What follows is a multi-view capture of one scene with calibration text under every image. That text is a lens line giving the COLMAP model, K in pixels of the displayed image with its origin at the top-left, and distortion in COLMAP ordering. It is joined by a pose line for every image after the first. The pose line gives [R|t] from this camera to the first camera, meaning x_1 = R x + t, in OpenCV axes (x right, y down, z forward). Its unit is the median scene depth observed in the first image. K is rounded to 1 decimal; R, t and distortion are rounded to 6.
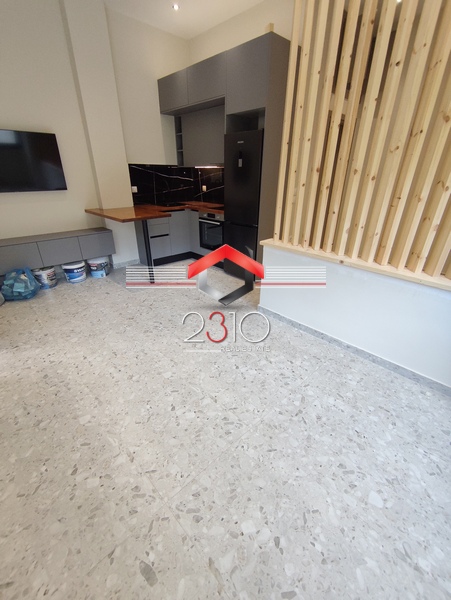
lens RADIAL K [[268.0, 0, 223.8], [0, 268.0, 303.9], [0, 0, 1]] dist [-0.007697, 0.006919]
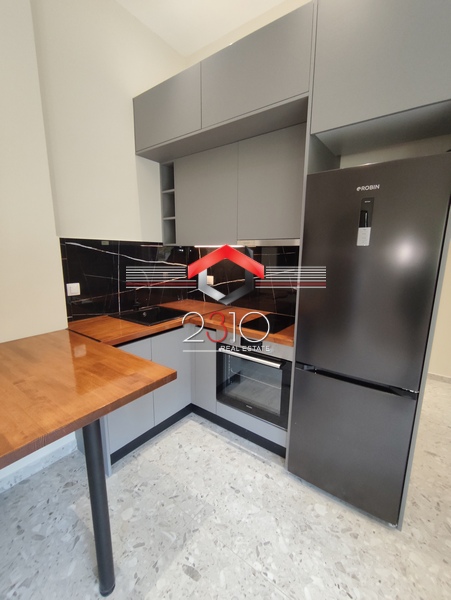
lens RADIAL K [[268.0, 0, 227.0], [0, 268.0, 302.2], [0, 0, 1]] dist [-0.007697, 0.006919]
pose [[0.984417, -0.029655, 0.173333, -0.262499], [0.074194, 0.963693, -0.256497, -0.455624], [-0.159434, 0.265360, 0.950876, 0.893033]]
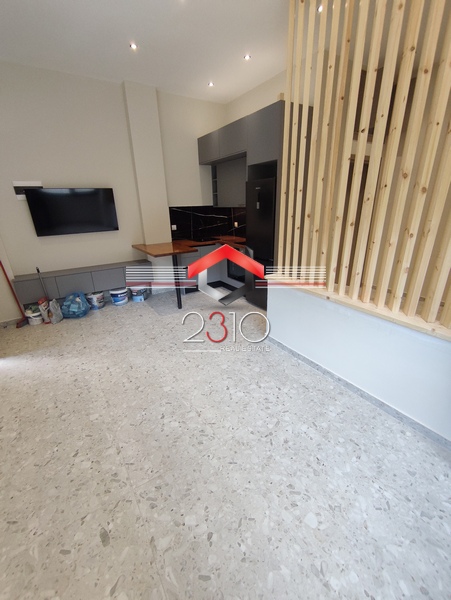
lens RADIAL K [[268.0, 0, 224.0], [0, 268.0, 302.8], [0, 0, 1]] dist [-0.007697, 0.006919]
pose [[0.979914, 0.037147, -0.195929, 0.203965], [-0.055859, 0.994296, -0.090858, -0.013732], [0.191436, 0.099978, 0.976400, -0.108826]]
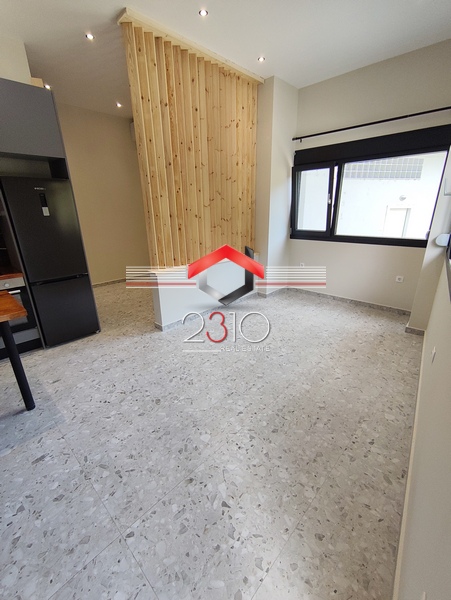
lens RADIAL K [[268.0, 0, 225.4], [0, 268.0, 304.1], [0, 0, 1]] dist [-0.007697, 0.006919]
pose [[-0.045736, -0.340410, 0.939164, -1.121720], [0.457638, 0.828550, 0.322604, -0.386856], [-0.887962, 0.444551, 0.117890, 0.684006]]
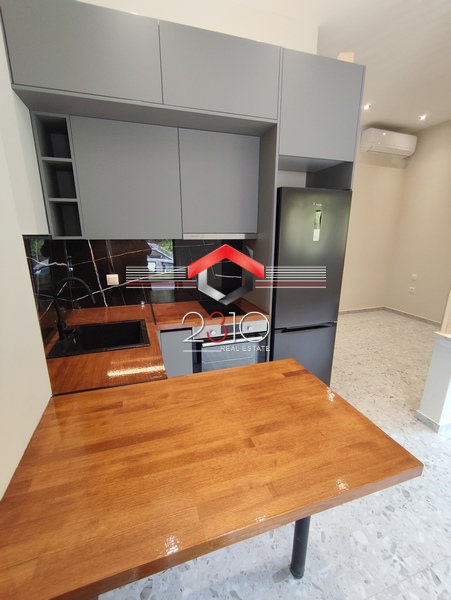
lens RADIAL K [[268.0, 0, 224.8], [0, 268.0, 303.0], [0, 0, 1]] dist [-0.007697, 0.006919]
pose [[0.432419, -0.233964, 0.870790, -0.769038], [0.398699, 0.915821, 0.048076, -0.646684], [-0.808735, 0.326394, 0.489300, 1.195861]]
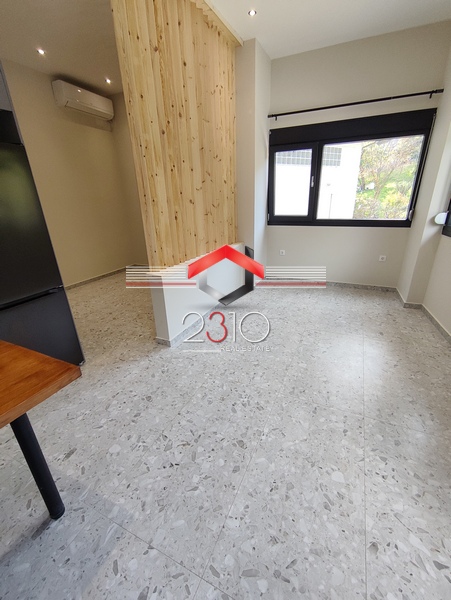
lens RADIAL K [[268.0, 0, 225.8], [0, 268.0, 304.0], [0, 0, 1]] dist [-0.007697, 0.006919]
pose [[-0.363668, -0.346132, 0.864834, -0.837510], [0.435670, 0.757407, 0.486339, -0.548819], [-0.823369, 0.553649, -0.124645, 1.050187]]
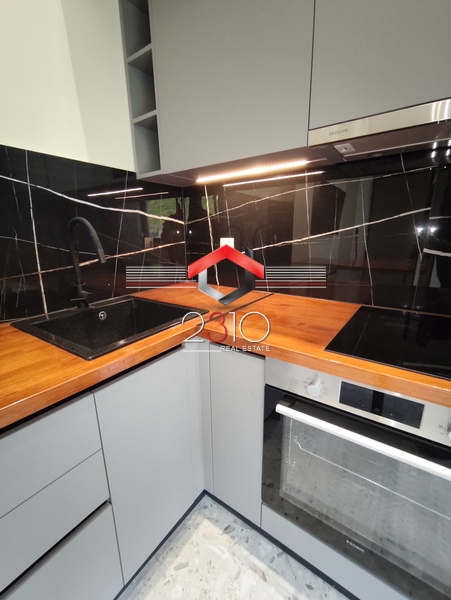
lens RADIAL K [[268.0, 0, 225.3], [0, 268.0, 304.8], [0, 0, 1]] dist [-0.007697, 0.006919]
pose [[0.981193, -0.069950, 0.179911, -0.259687], [0.102995, 0.977989, -0.181463, -0.588695], [-0.163257, 0.196580, 0.966801, 1.357803]]
